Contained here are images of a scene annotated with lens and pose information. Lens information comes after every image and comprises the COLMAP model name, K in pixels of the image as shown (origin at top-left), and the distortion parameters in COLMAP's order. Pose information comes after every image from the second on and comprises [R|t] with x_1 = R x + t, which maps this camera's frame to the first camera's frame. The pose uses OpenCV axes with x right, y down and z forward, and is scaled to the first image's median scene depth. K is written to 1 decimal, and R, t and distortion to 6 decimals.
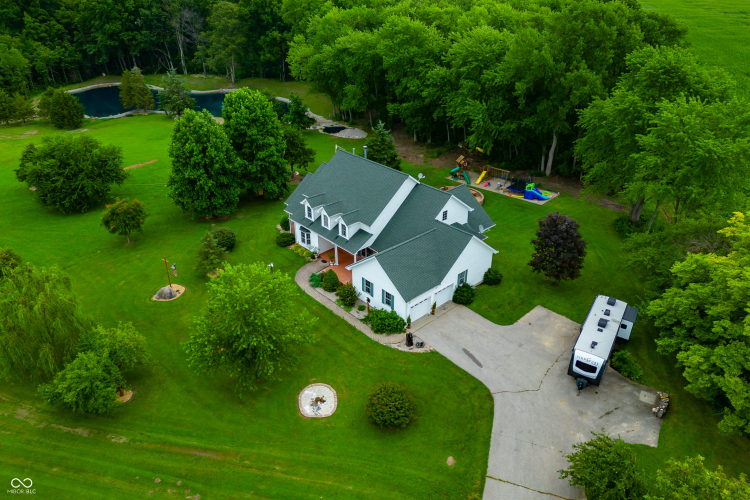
lens RADIAL K [[525.9, 0, 375.0], [0, 525.9, 250.0], [0, 0, 1]] dist [0.073154, -0.078806]
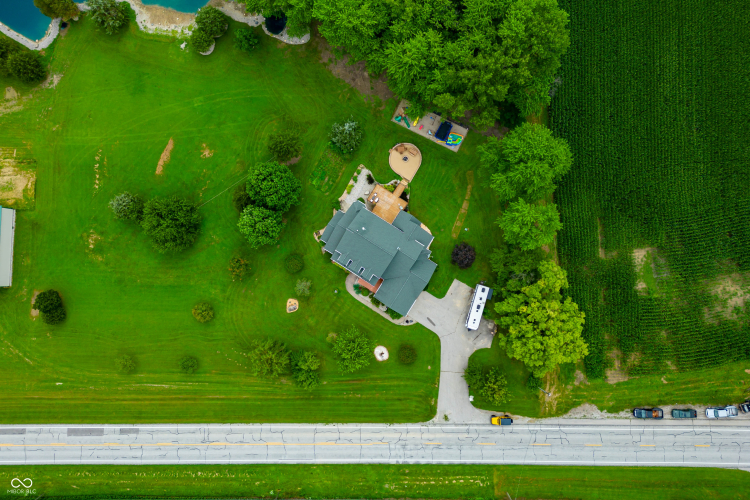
lens RADIAL K [[533.2, 0, 372.8], [0, 533.2, 235.2], [0, 0, 1]] dist [0.075362, -0.089226]
pose [[0.966543, -0.256202, 0.012473, -0.020883], [0.125605, 0.515135, 0.847856, -2.192056], [-0.223647, -0.817922, 0.530081, -0.004323]]
